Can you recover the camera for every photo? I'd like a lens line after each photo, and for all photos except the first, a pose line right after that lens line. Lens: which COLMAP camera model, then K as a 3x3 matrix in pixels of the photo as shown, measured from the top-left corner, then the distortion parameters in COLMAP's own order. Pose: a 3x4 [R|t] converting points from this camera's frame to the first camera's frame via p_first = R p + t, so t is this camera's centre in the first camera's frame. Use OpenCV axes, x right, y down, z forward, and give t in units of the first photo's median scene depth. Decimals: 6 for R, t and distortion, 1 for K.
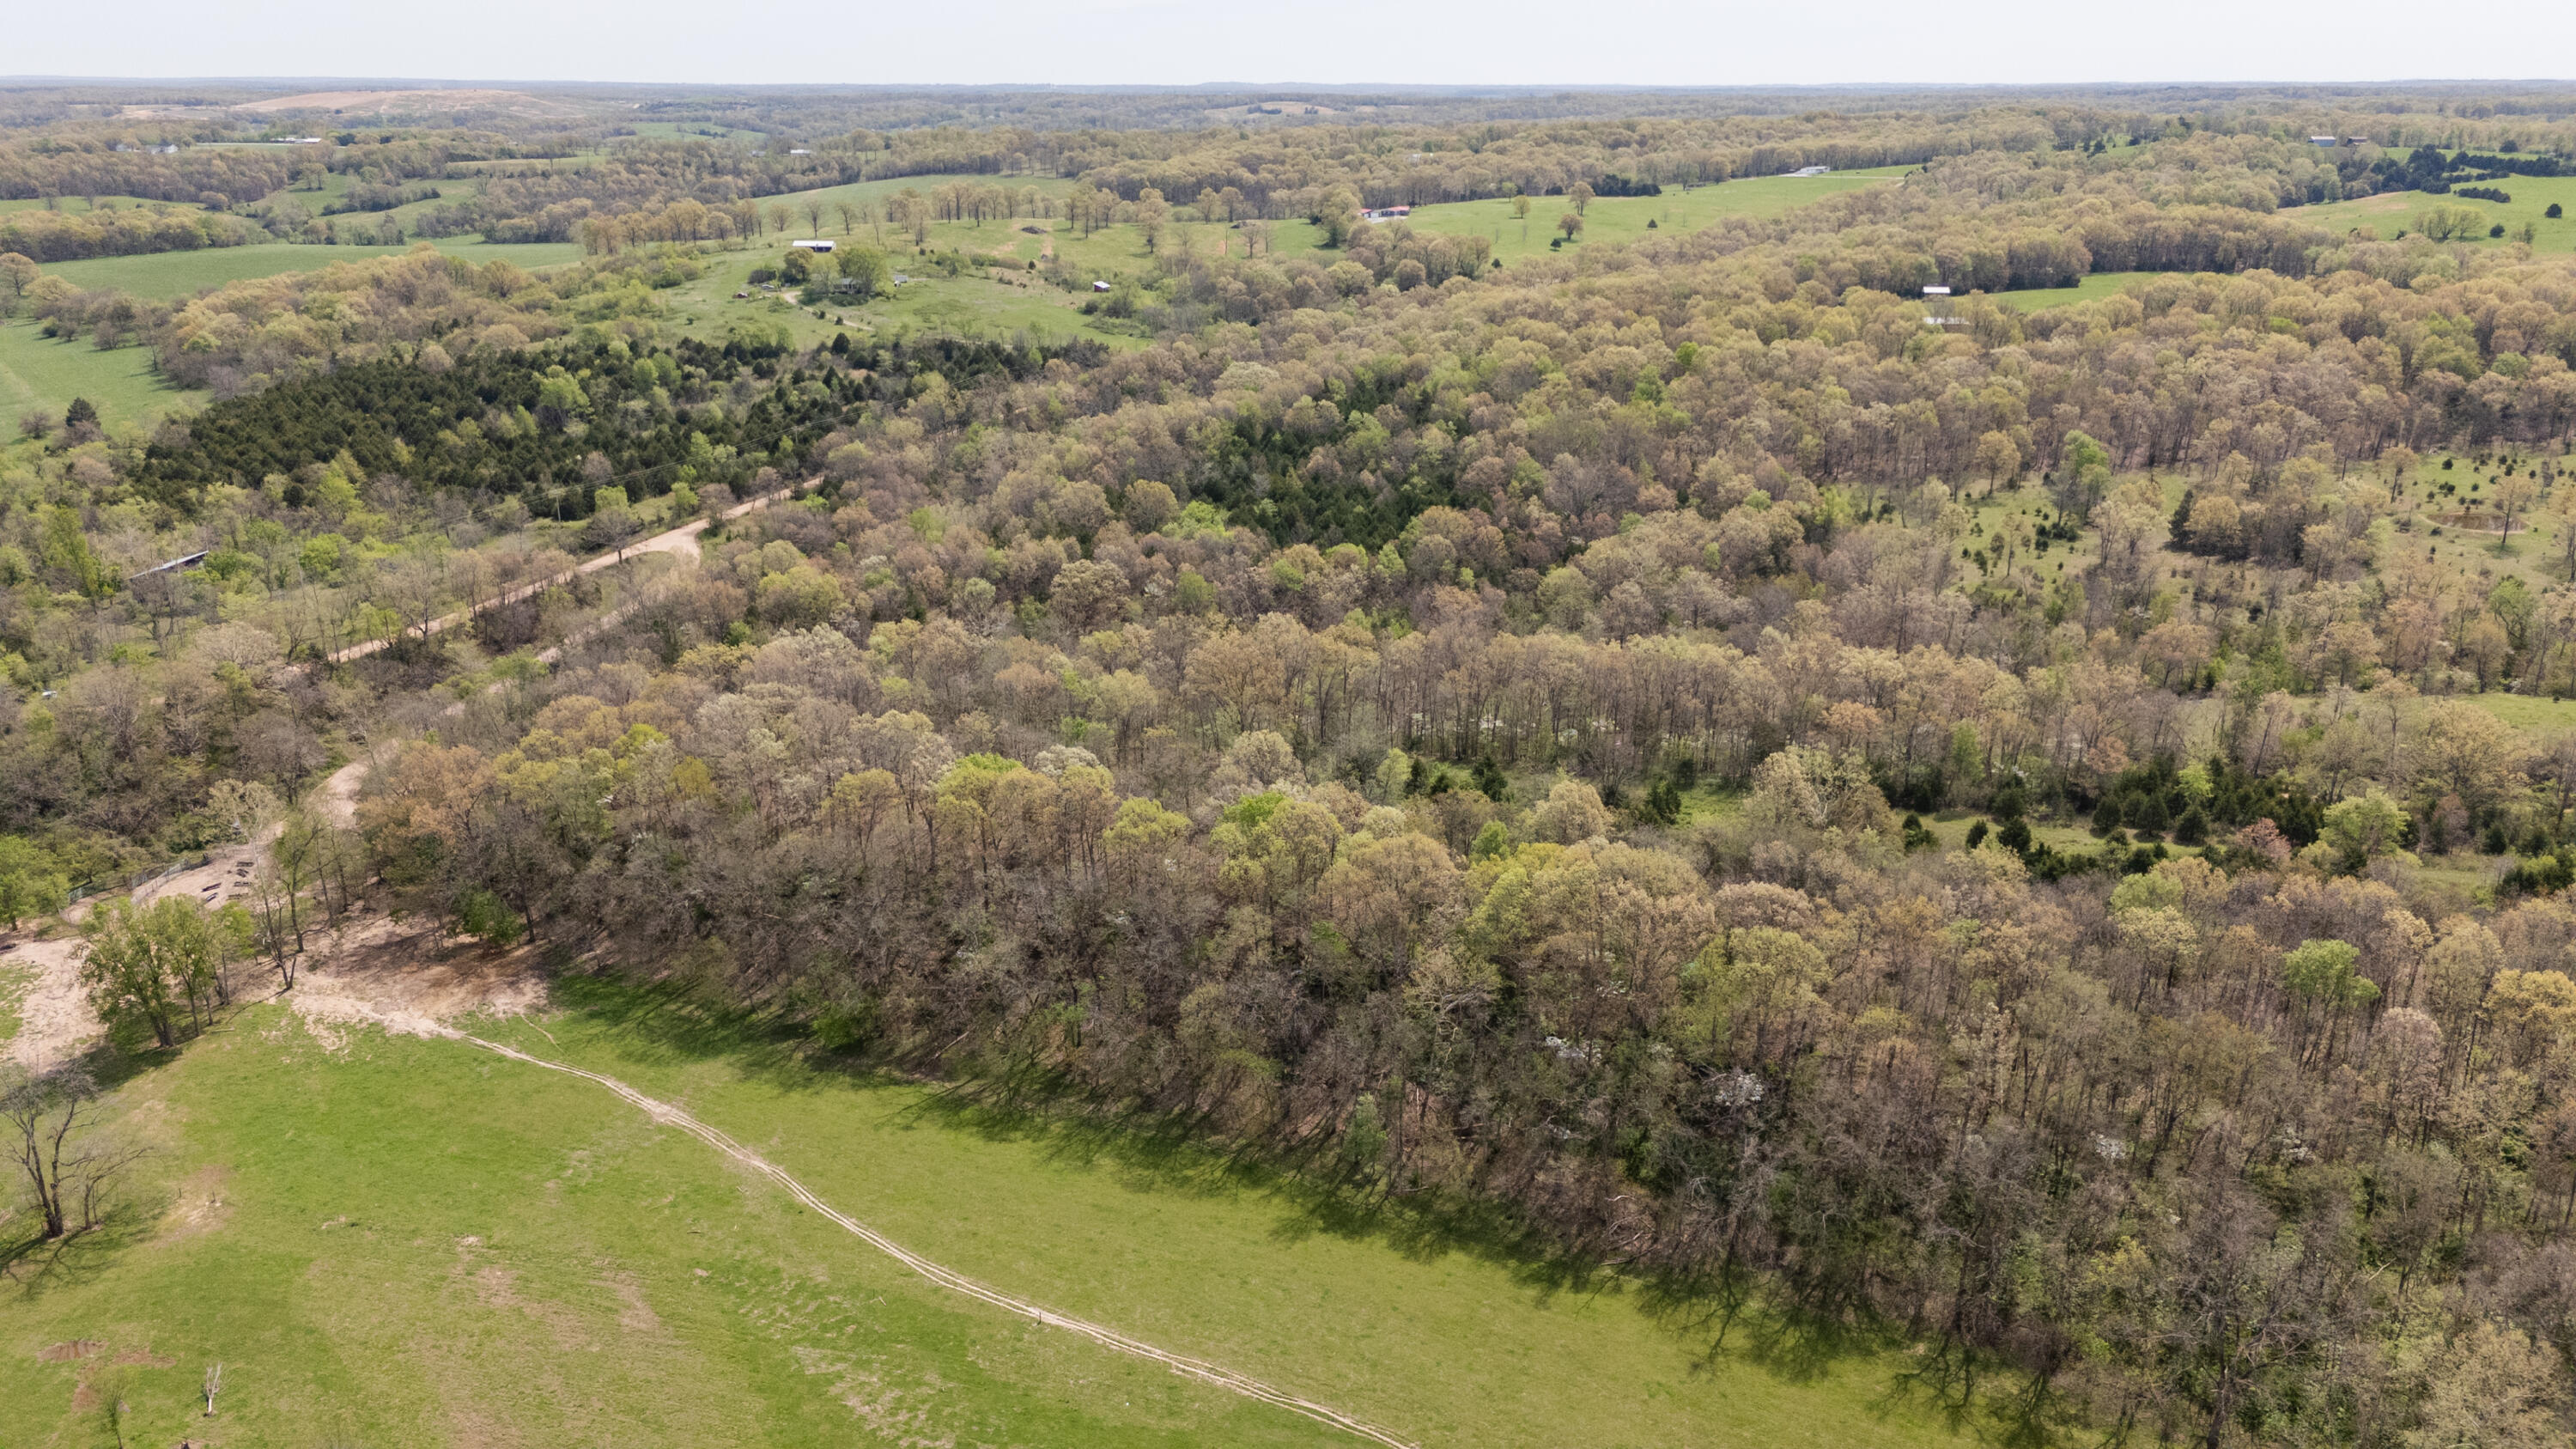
lens RADIAL K [[1884.6, 0, 1296.7], [0, 1884.6, 781.1], [0, 0, 1]] dist [0.076251, -0.067946]
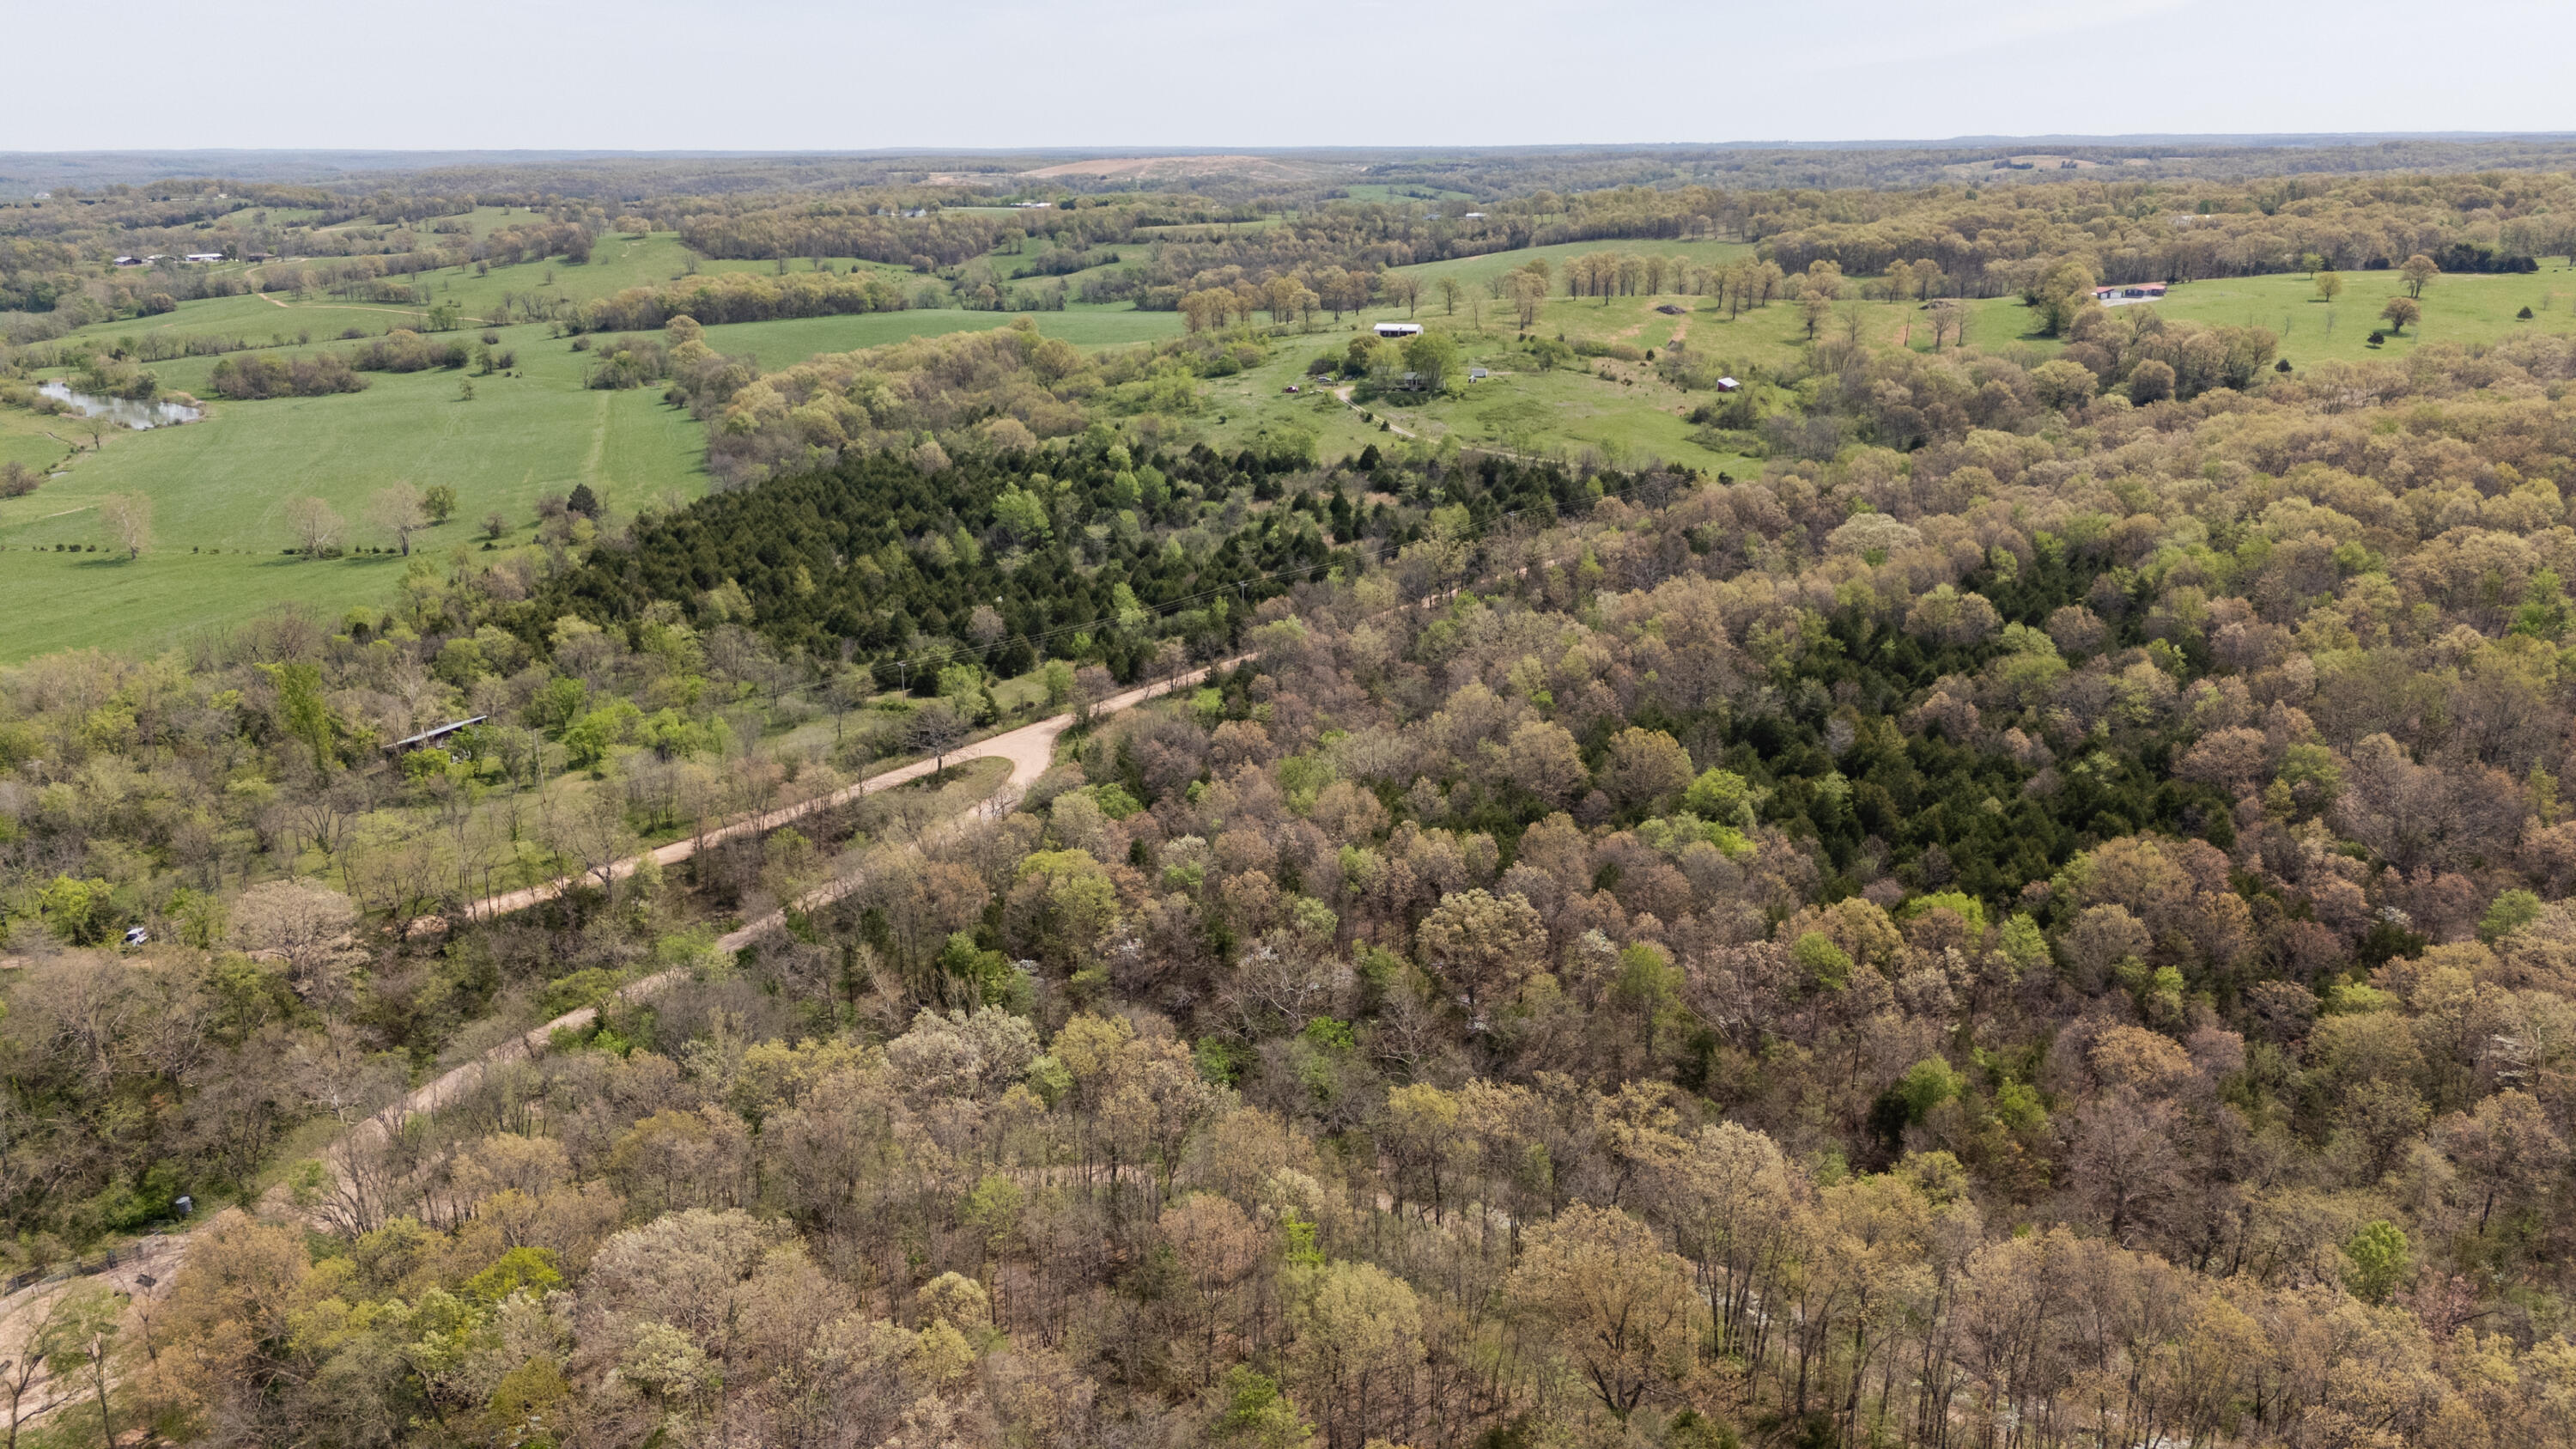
lens RADIAL K [[1900.5, 0, 1298.4], [0, 1900.5, 731.0], [0, 0, 1]] dist [0.078469, -0.067694]
pose [[0.935152, 0.097563, -0.340547, 0.019325], [-0.115515, 0.992764, -0.032792, -0.072819], [0.334884, 0.070004, 0.939655, 0.199974]]
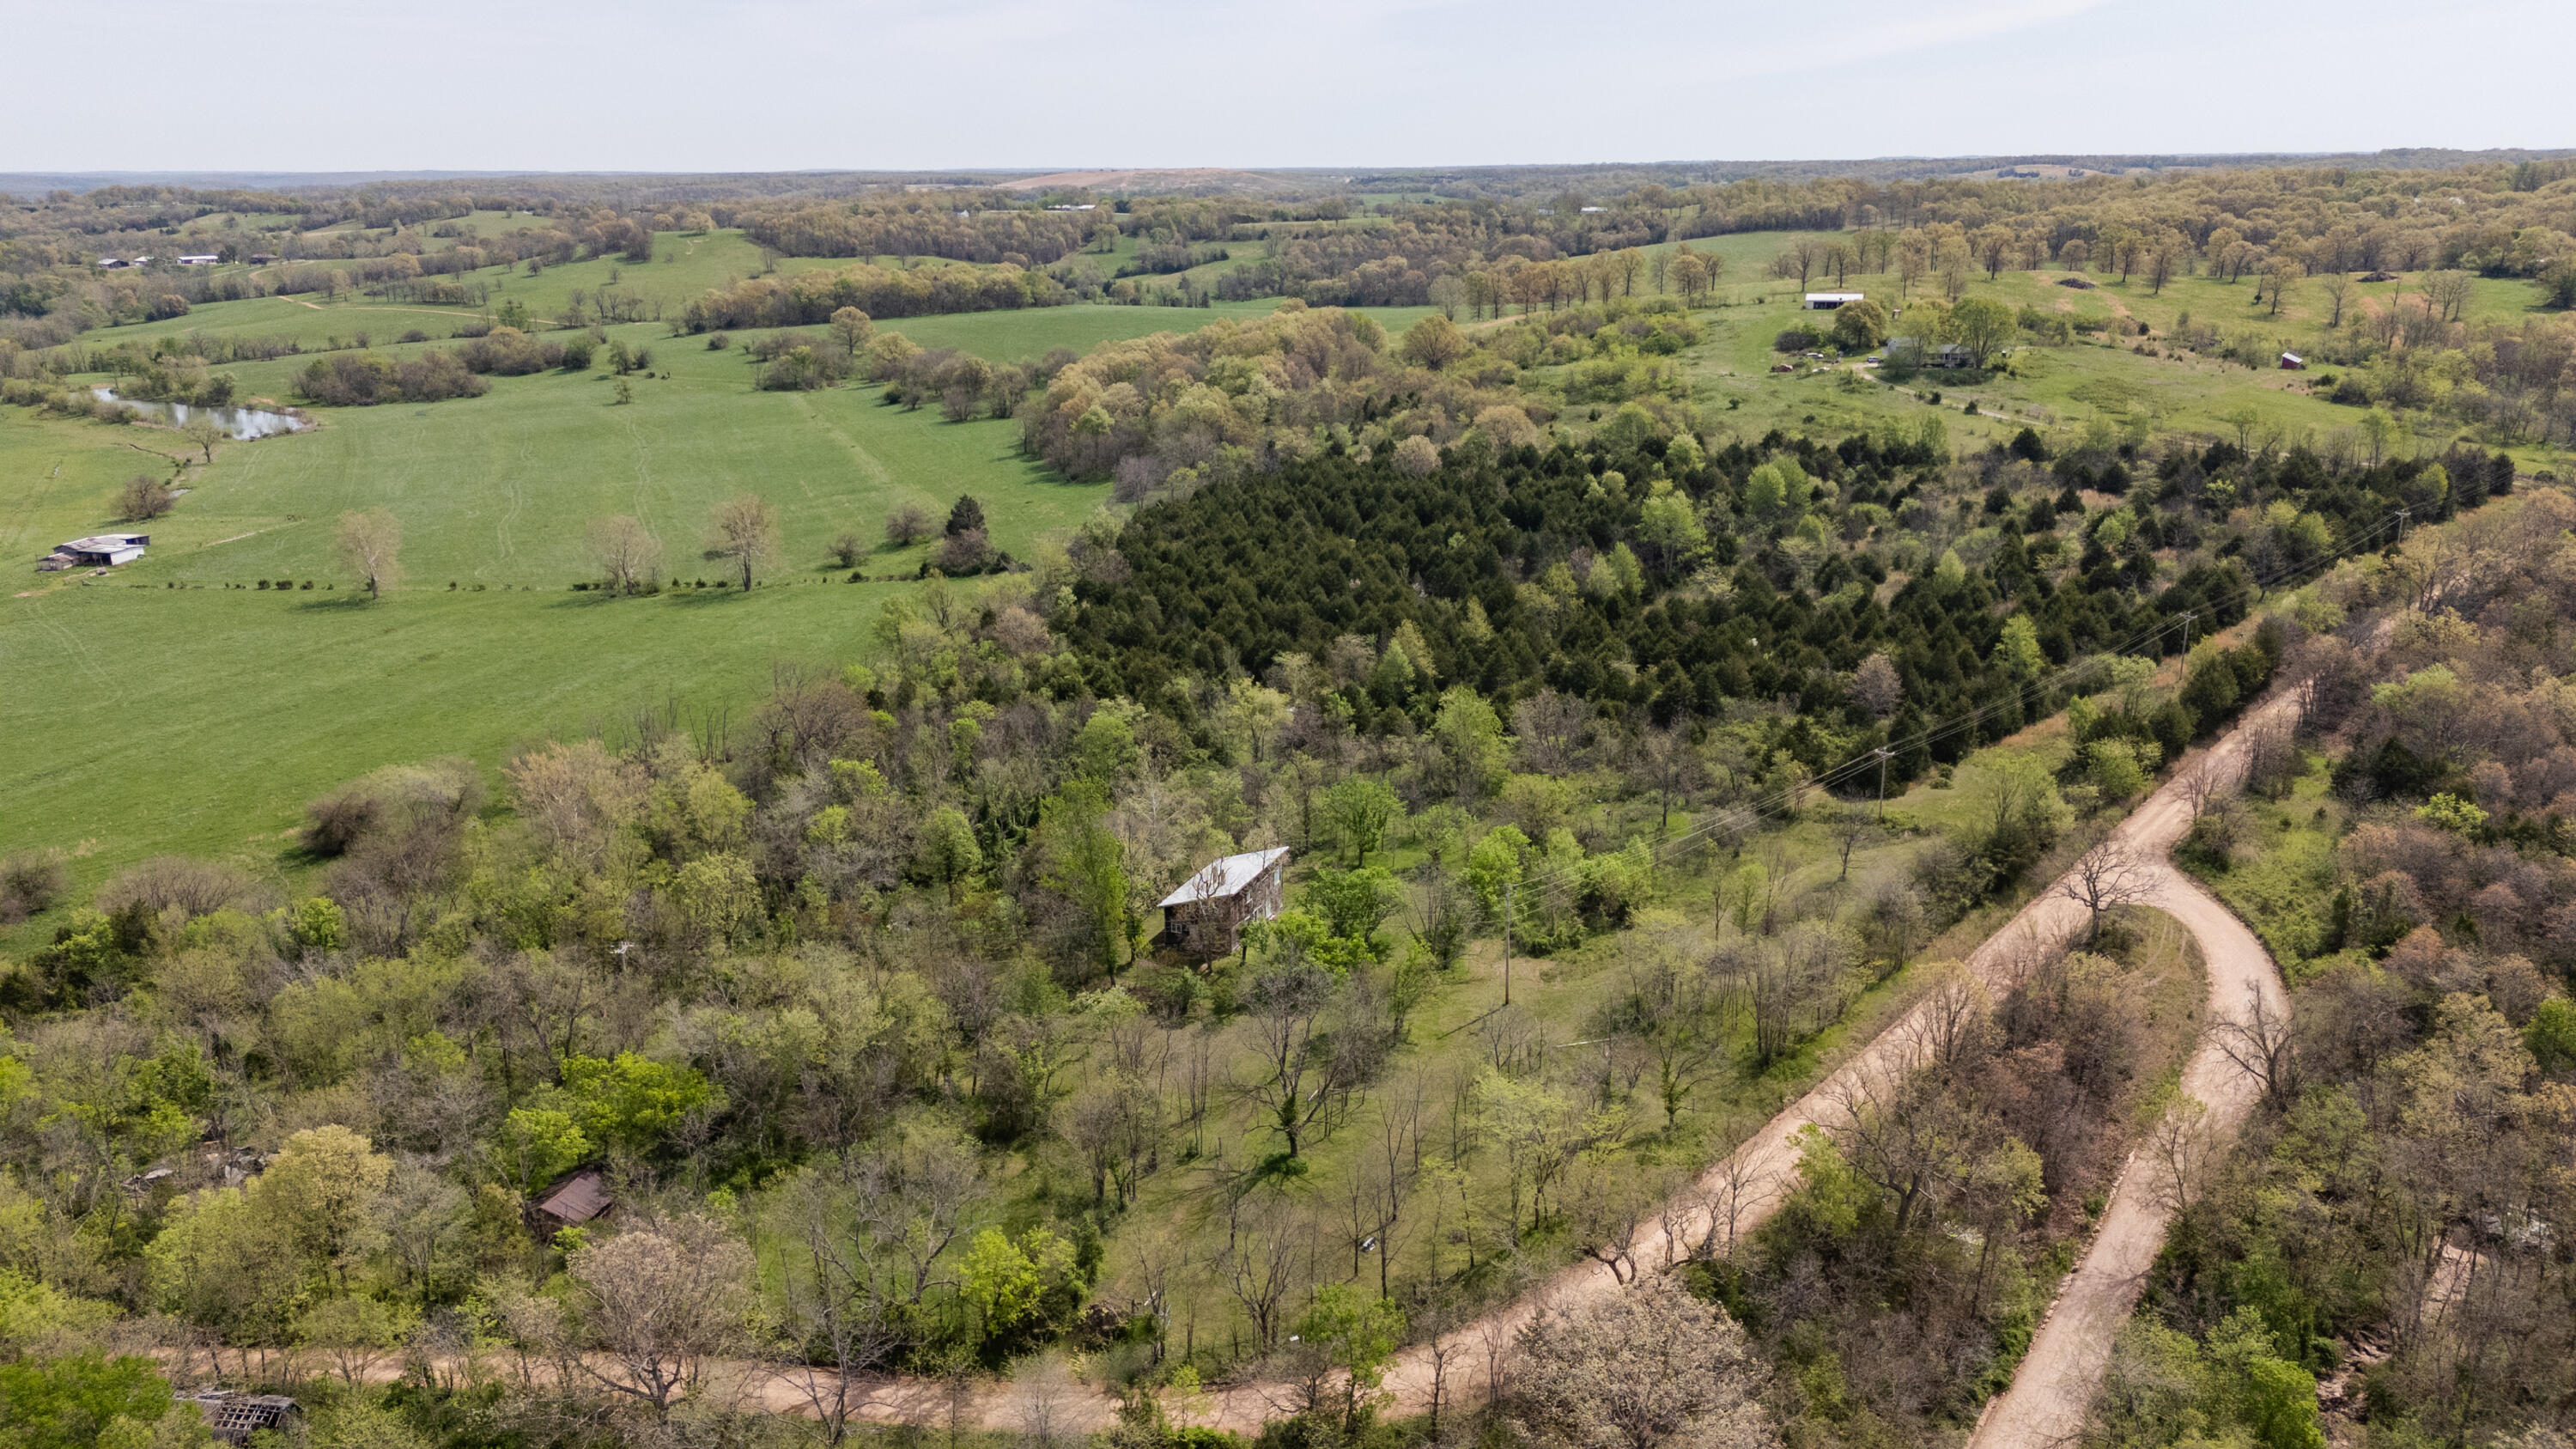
lens RADIAL K [[1900.5, 0, 1298.4], [0, 1900.5, 731.0], [0, 0, 1]] dist [0.078469, -0.067694]
pose [[0.949901, 0.081293, -0.301793, -0.236595], [-0.100537, 0.993738, -0.048762, -0.072732], [0.295940, 0.076661, 0.952125, 0.296652]]
